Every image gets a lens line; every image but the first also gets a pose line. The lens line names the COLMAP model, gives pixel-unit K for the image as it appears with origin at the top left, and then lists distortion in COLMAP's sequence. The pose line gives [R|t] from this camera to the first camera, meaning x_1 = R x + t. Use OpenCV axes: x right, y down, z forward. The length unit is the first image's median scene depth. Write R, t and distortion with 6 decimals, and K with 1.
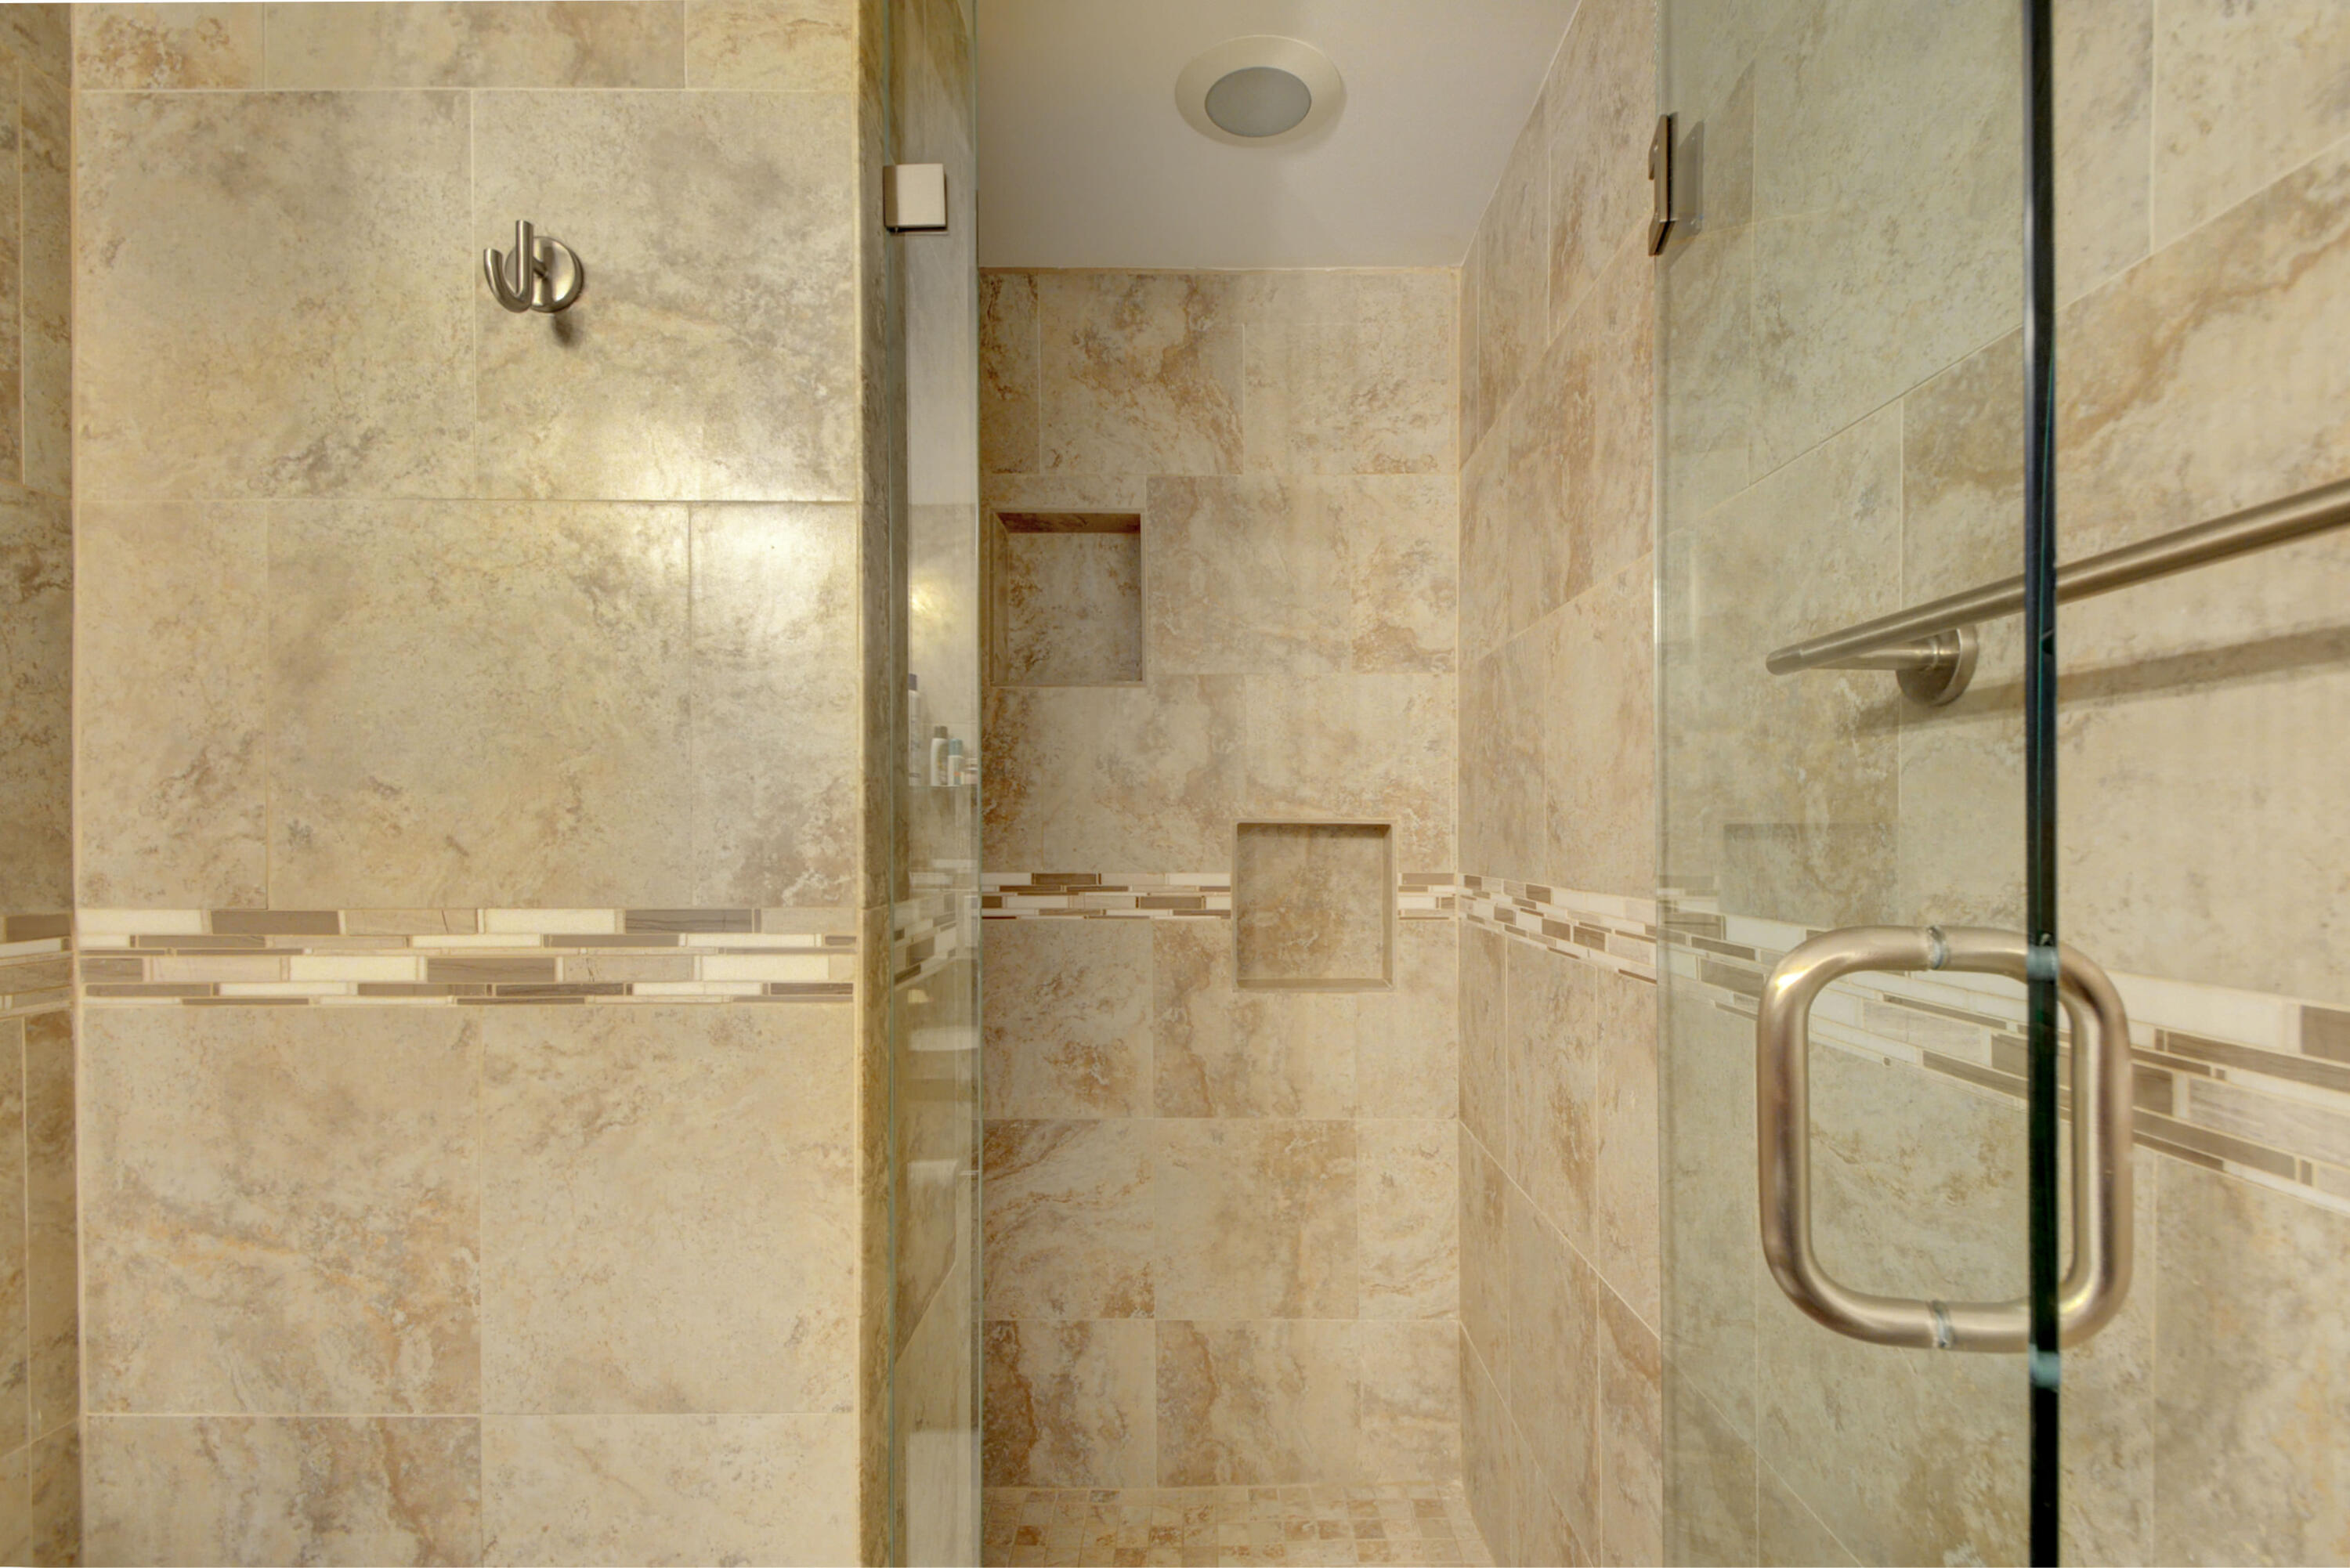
lens RADIAL K [[1049.3, 0, 1242.2], [0, 1049.3, 829.8], [0, 0, 1]] dist [0.031273, -0.016071]
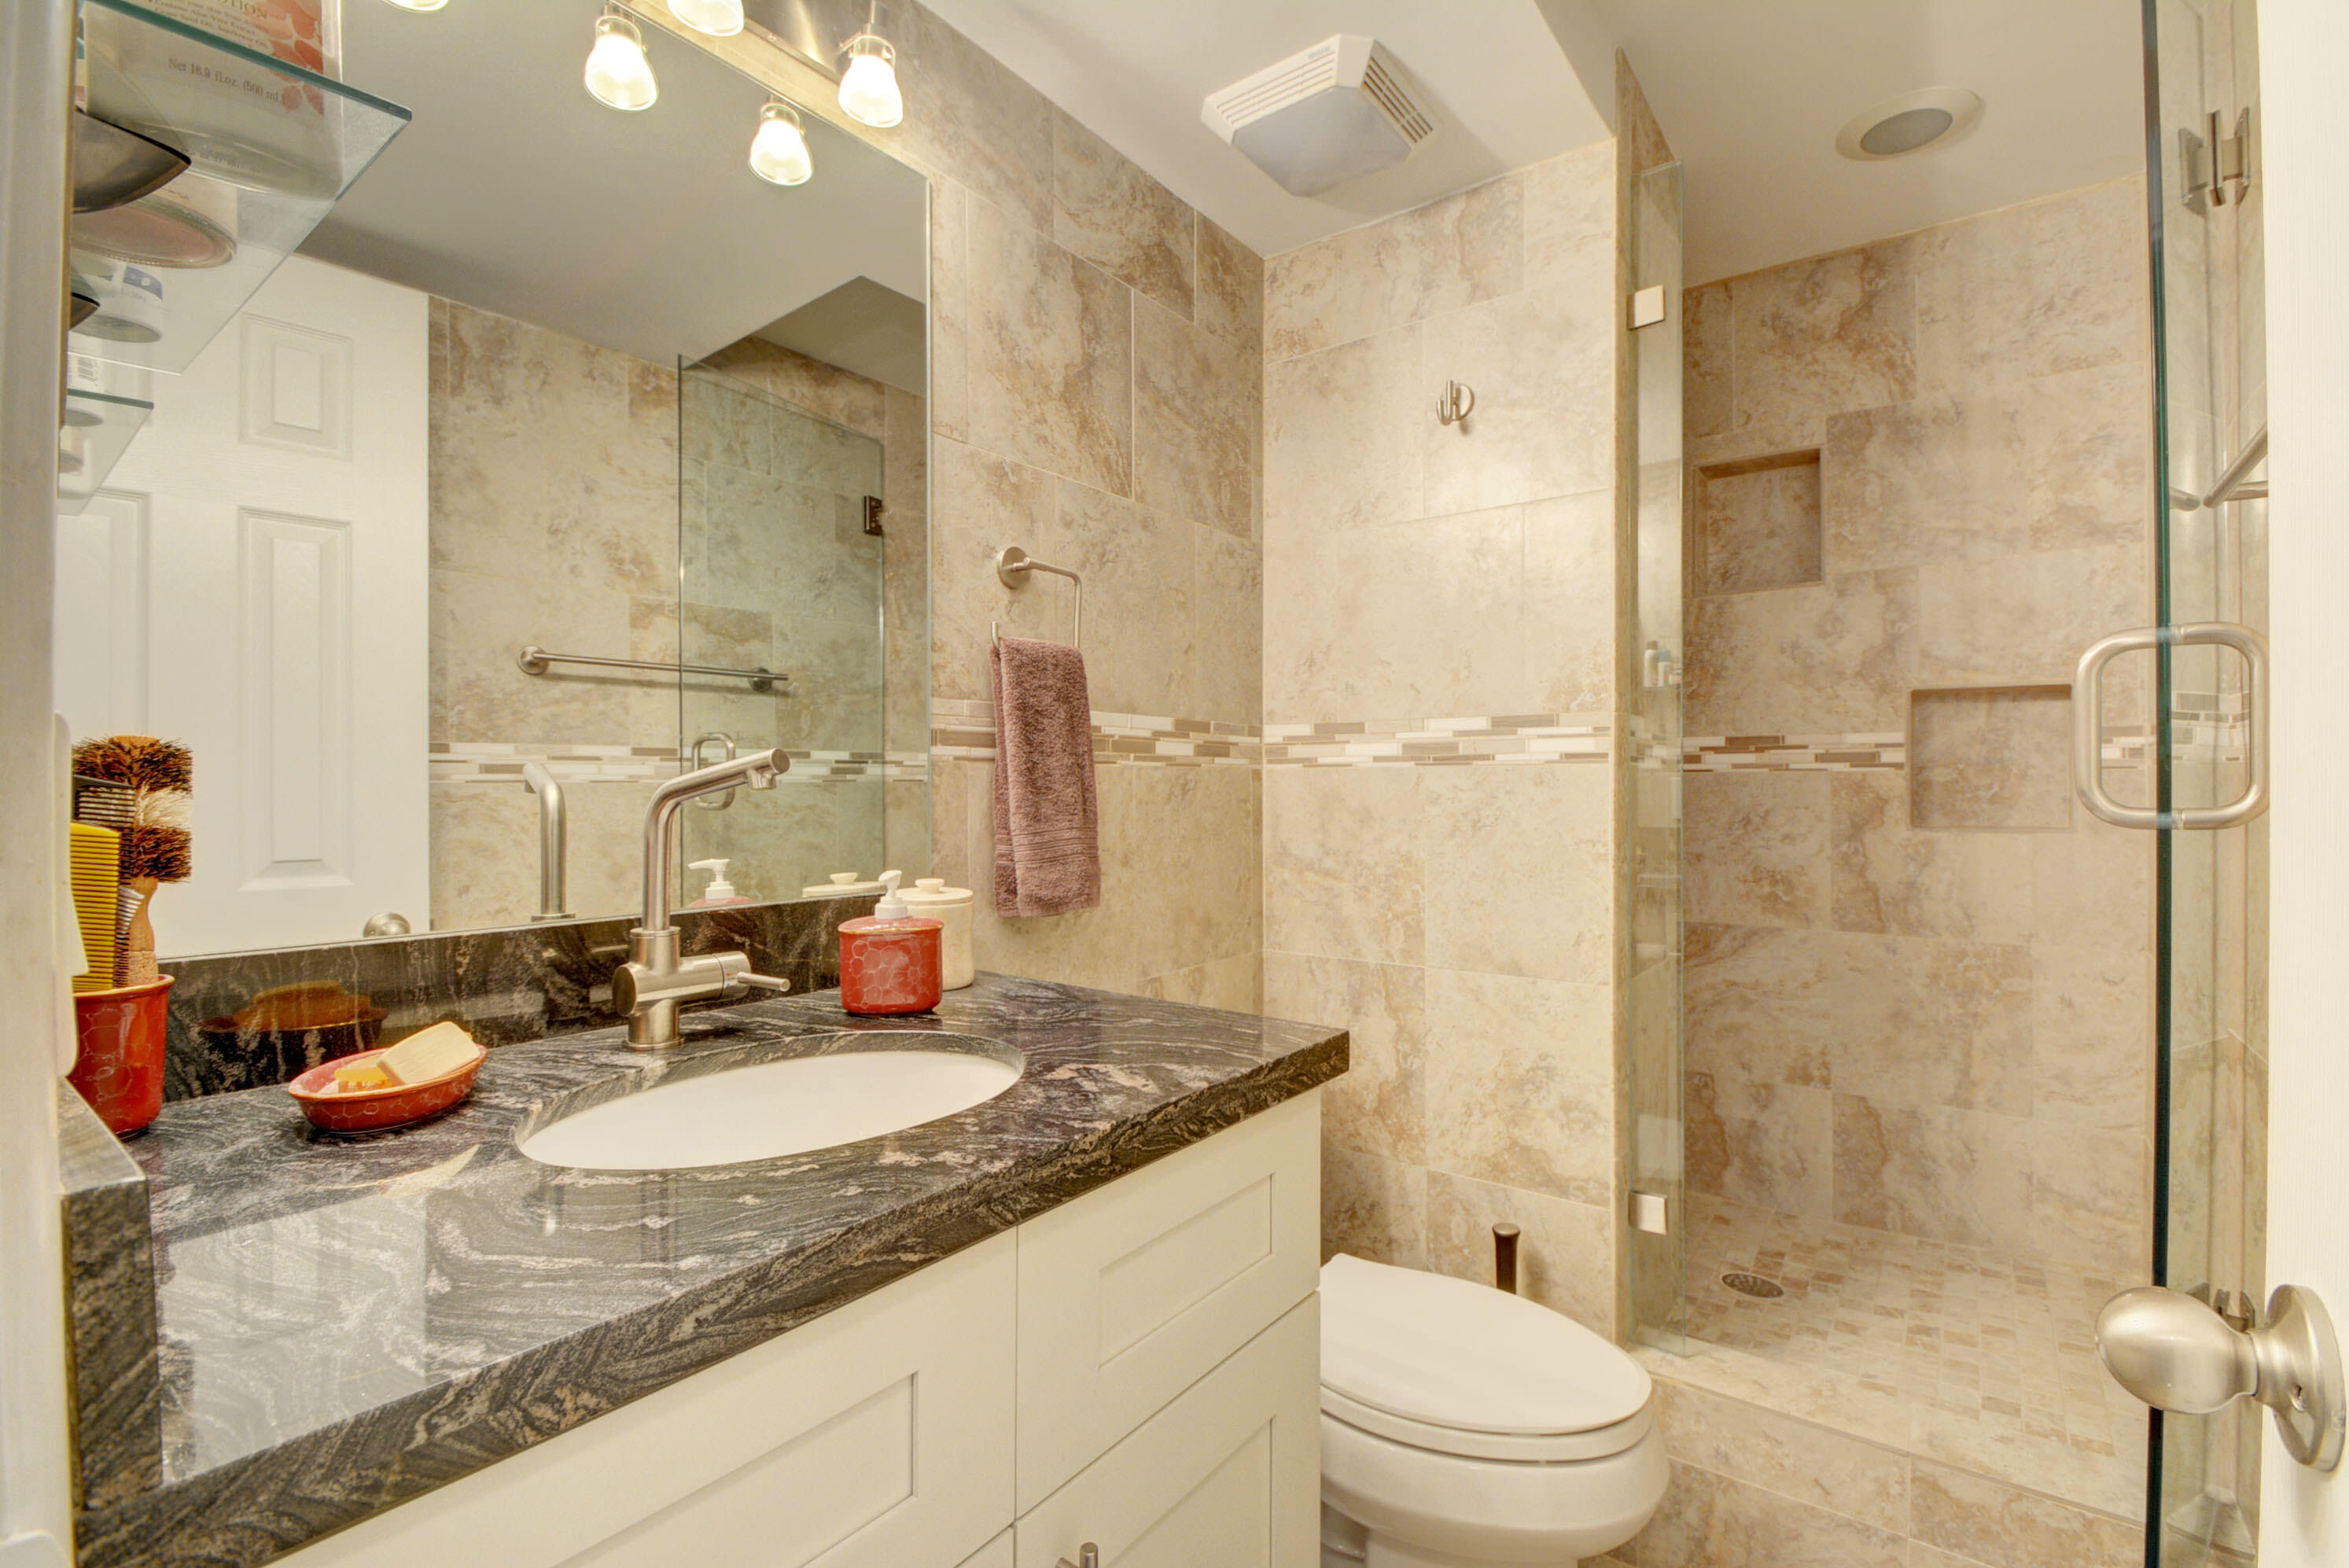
lens RADIAL K [[1063.4, 0, 1214.3], [0, 1063.4, 784.3], [0, 0, 1]] dist [0.004902, -0.017755]
pose [[0.788719, 0.001739, -0.614751, 0.113862], [-0.002819, 0.999996, -0.000788, 0.104412], [0.614747, 0.002355, 0.788721, -0.443860]]
